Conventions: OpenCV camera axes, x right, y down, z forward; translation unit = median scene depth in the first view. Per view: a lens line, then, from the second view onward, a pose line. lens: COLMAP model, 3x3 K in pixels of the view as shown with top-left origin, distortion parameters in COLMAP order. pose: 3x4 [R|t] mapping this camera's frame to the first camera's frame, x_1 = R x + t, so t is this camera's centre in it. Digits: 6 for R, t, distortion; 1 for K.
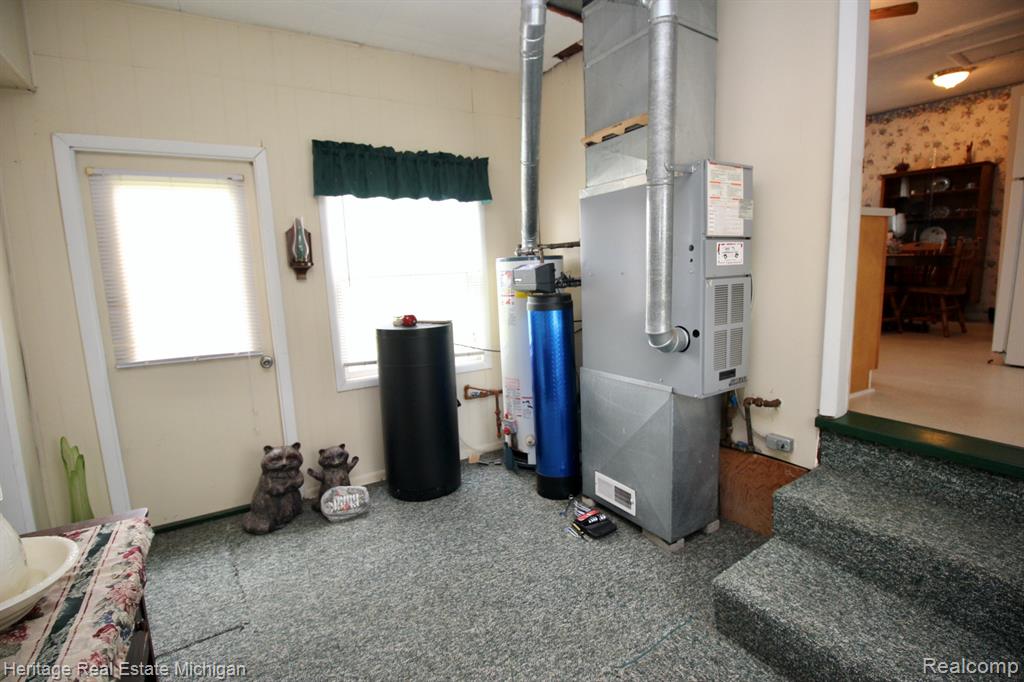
lens RADIAL K [[474.3, 0, 513.9], [0, 474.3, 336.4], [0, 0, 1]] dist [-0.005505, -0.009647]
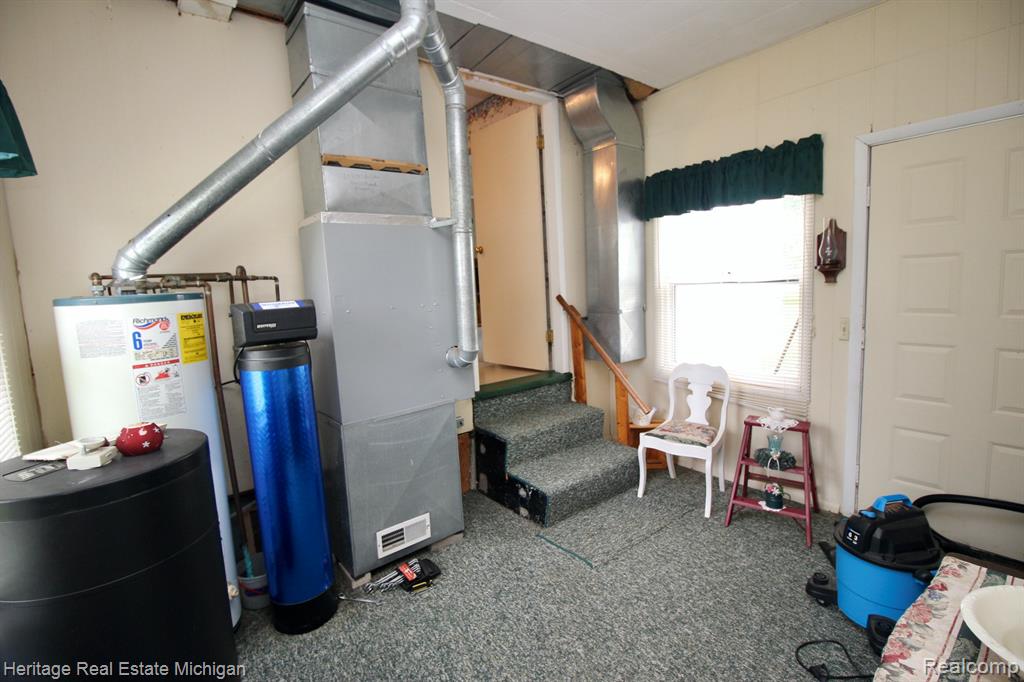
lens RADIAL K [[474.3, 0, 513.7], [0, 474.3, 342.0], [0, 0, 1]] dist [-0.005505, -0.009647]
pose [[-0.122818, -0.073799, 0.989681, -0.764000], [0.200162, 0.974896, 0.097537, -0.104162], [-0.972034, 0.210076, -0.104963, 0.837090]]
